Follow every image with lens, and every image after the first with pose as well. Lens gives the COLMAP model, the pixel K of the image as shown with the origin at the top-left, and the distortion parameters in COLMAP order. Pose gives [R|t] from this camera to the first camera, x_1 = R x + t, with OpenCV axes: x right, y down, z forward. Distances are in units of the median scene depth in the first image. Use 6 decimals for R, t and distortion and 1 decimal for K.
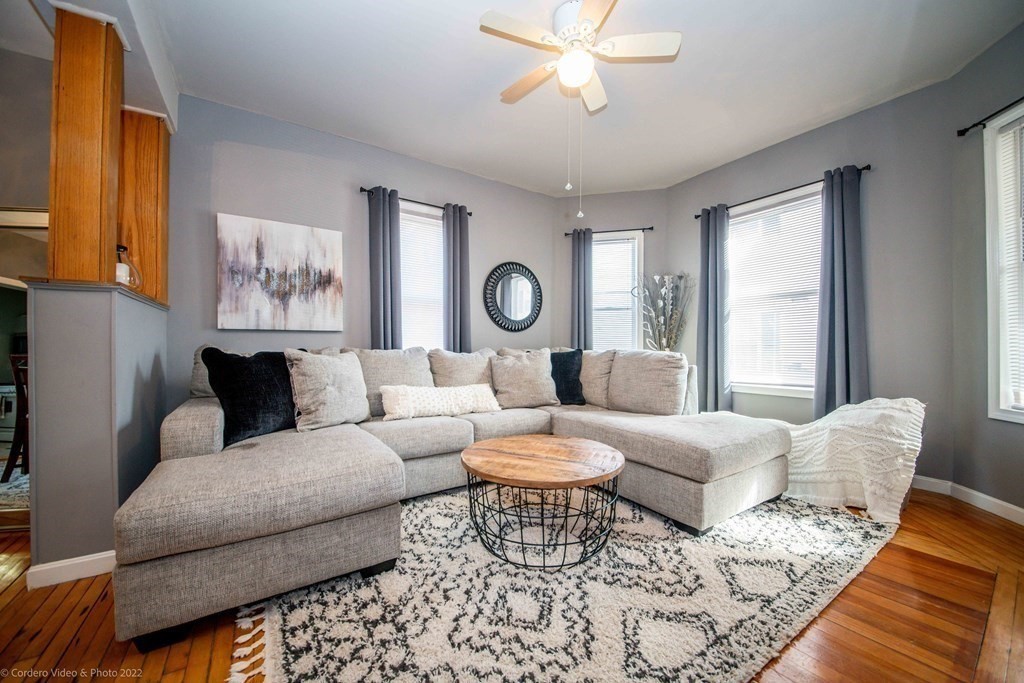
lens RADIAL K [[381.2, 0, 515.6], [0, 381.2, 343.9], [0, 0, 1]] dist [0.028068, -0.023512]
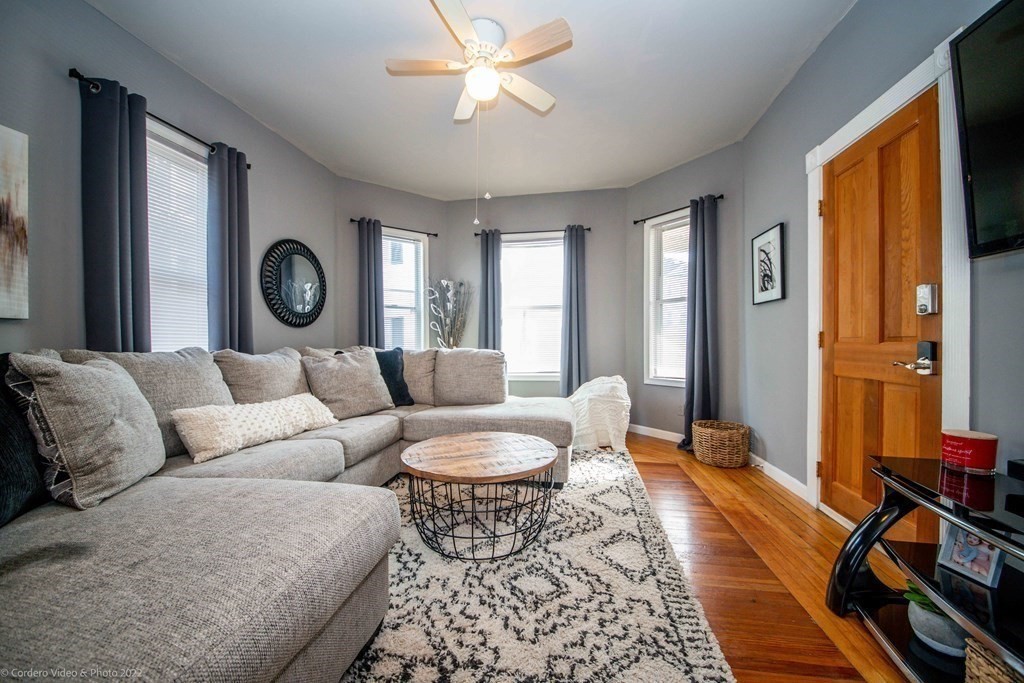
lens RADIAL K [[381.2, 0, 515.6], [0, 381.2, 343.9], [0, 0, 1]] dist [0.028068, -0.023512]
pose [[0.681749, -0.002303, 0.731583, -0.418720], [-0.003607, 0.999972, 0.006509, -0.005186], [-0.731578, -0.007076, 0.681722, 0.154673]]
